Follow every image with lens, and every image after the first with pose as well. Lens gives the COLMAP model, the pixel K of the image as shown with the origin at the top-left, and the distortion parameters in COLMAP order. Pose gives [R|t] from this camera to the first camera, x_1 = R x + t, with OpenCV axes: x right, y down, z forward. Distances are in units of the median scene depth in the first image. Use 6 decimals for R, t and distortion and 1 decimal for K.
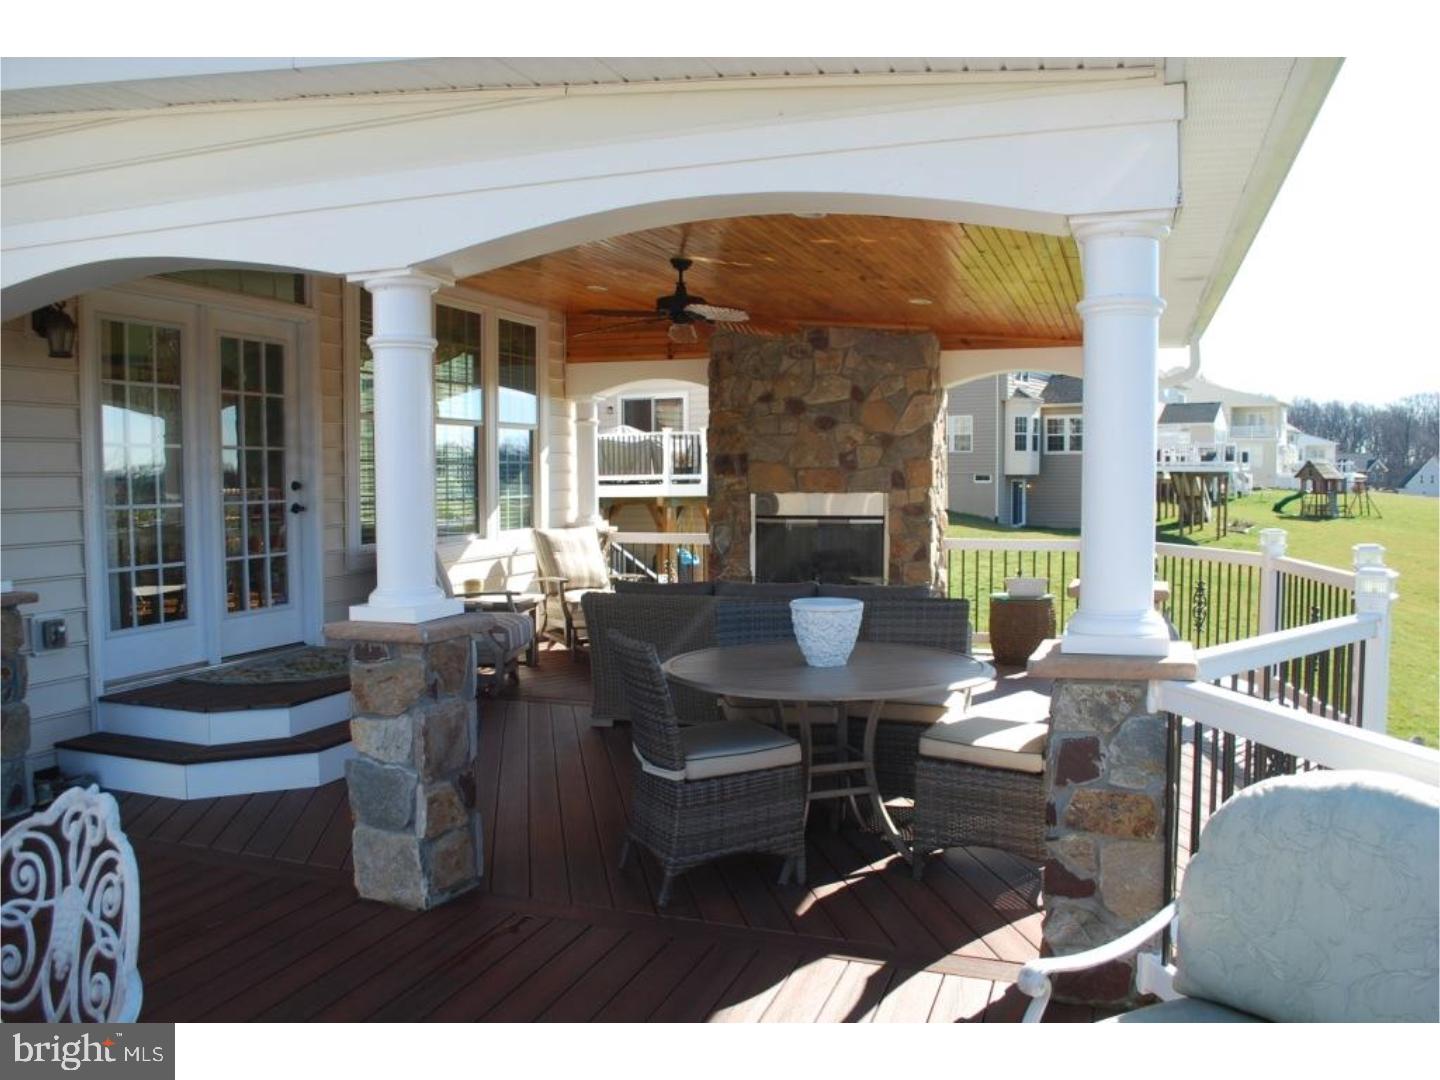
lens RADIAL K [[1138.7, 0, 720.0], [0, 1138.7, 540.0], [0, 0, 1]] dist [-0.086086, 0.004126]
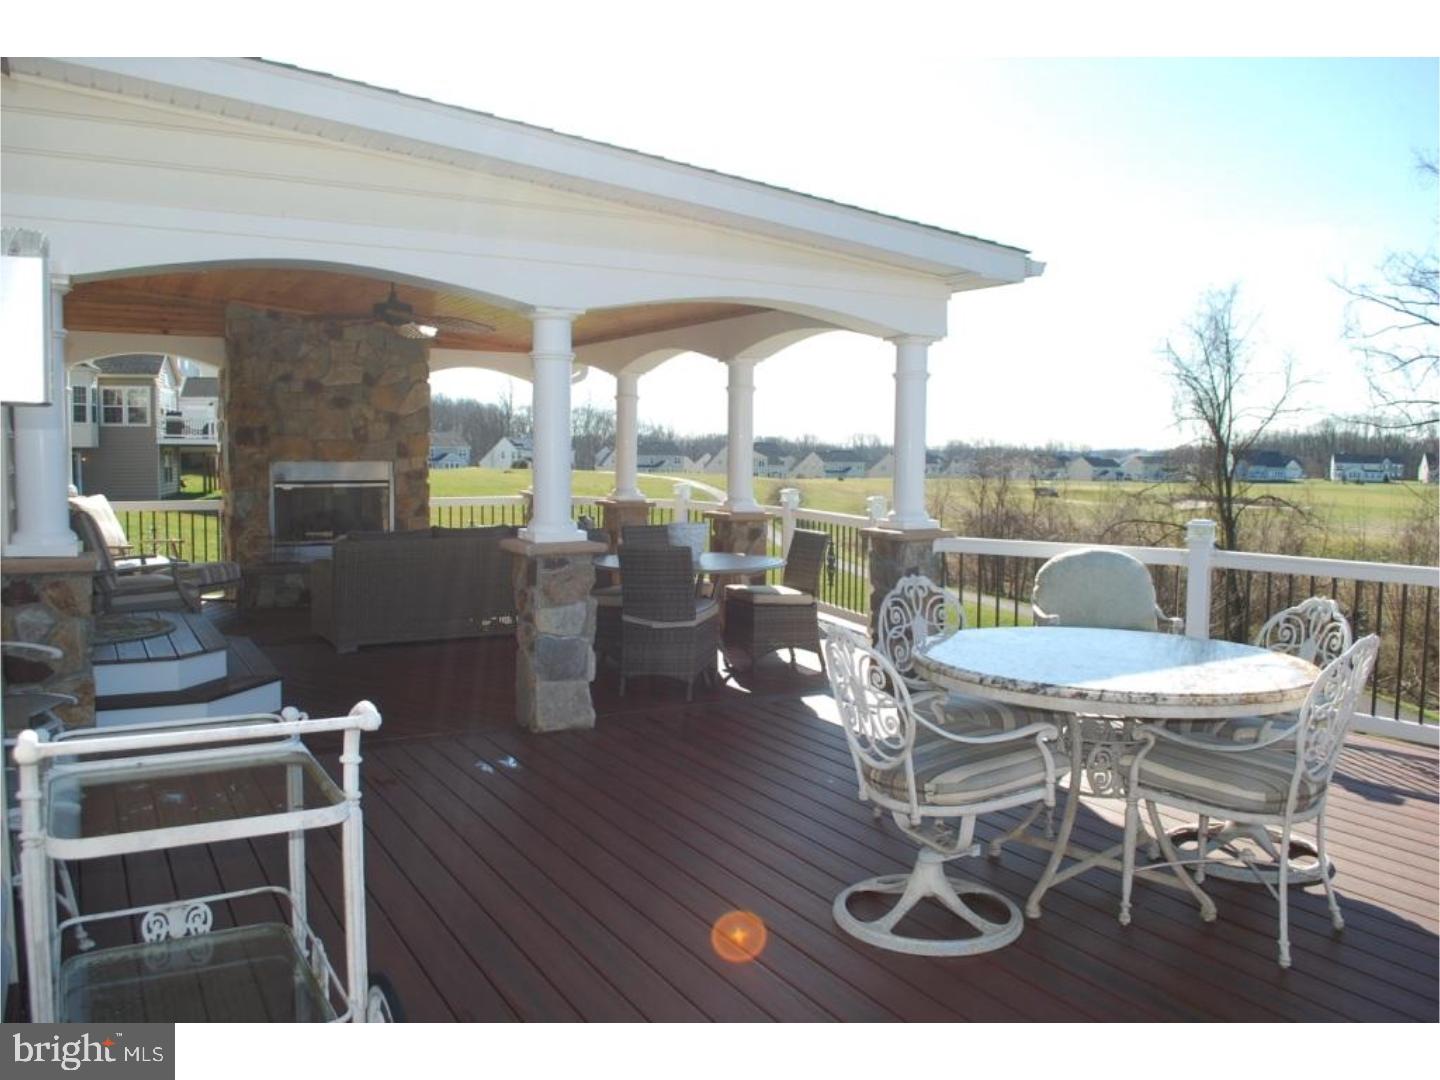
lens RADIAL K [[1138.7, 0, 720.0], [0, 1138.7, 540.0], [0, 0, 1]] dist [-0.086086, 0.004126]
pose [[0.645111, -0.049035, 0.762514, -0.548812], [0.031043, 0.998797, 0.037967, 0.007983], [-0.763458, -0.000822, 0.645857, -0.057308]]
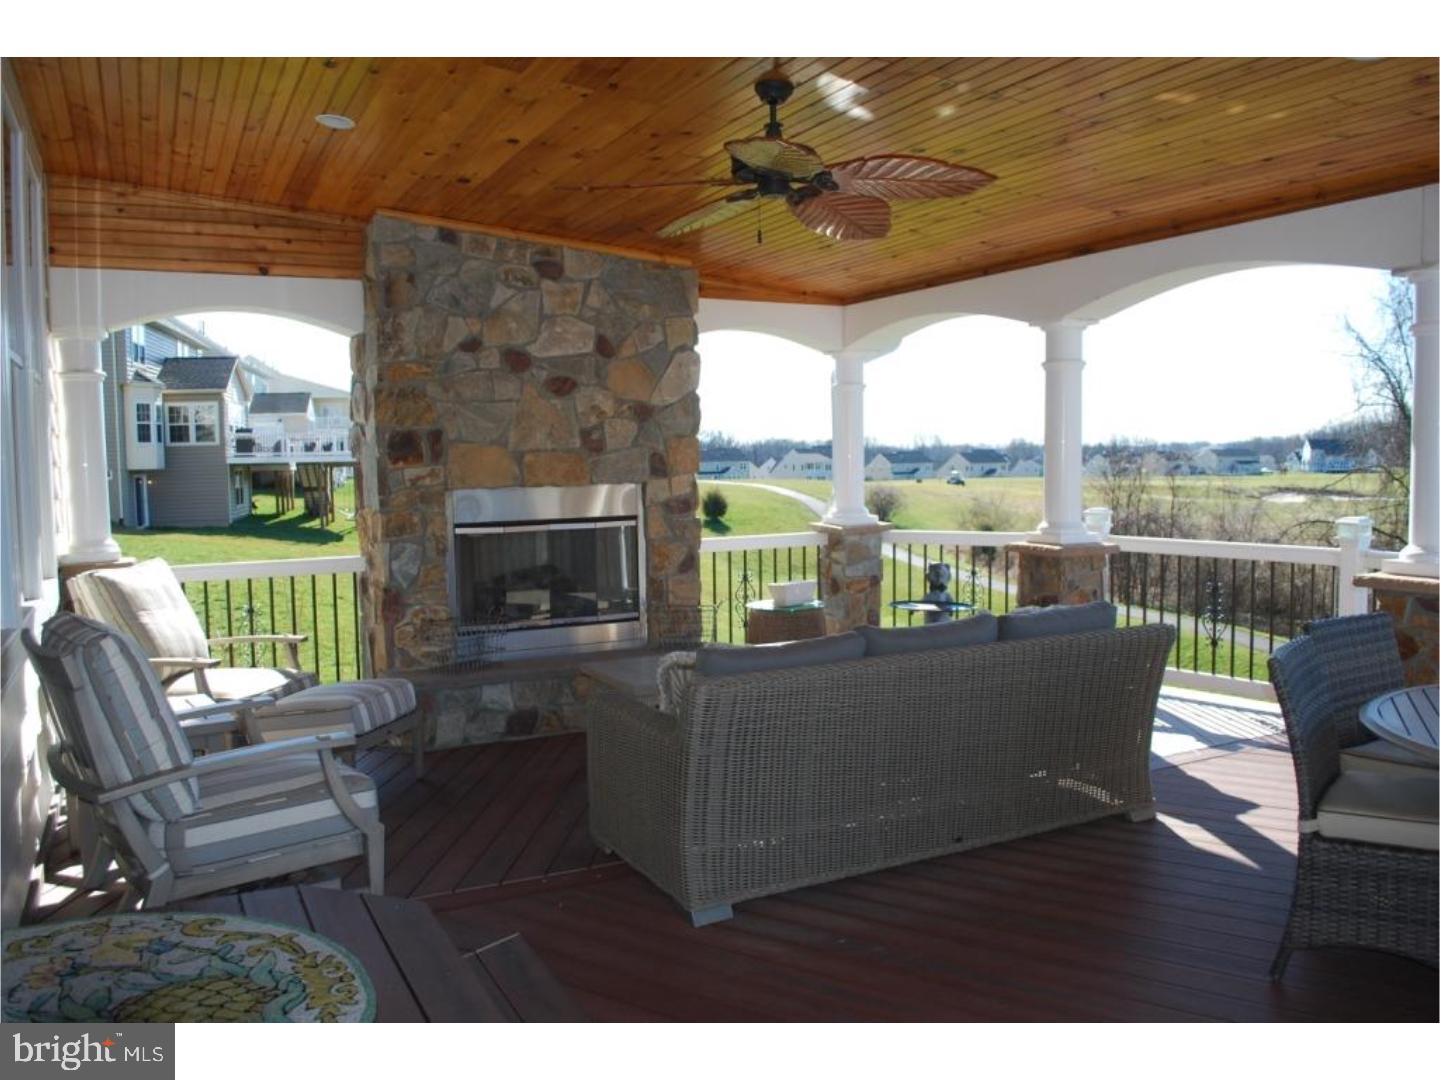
lens RADIAL K [[1138.7, 0, 720.0], [0, 1138.7, 540.0], [0, 0, 1]] dist [-0.086086, 0.004126]
pose [[0.682171, -0.061430, 0.728607, -0.349083], [0.056622, 0.997911, 0.031122, -0.024605], [-0.728997, 0.020025, 0.684224, 0.453178]]
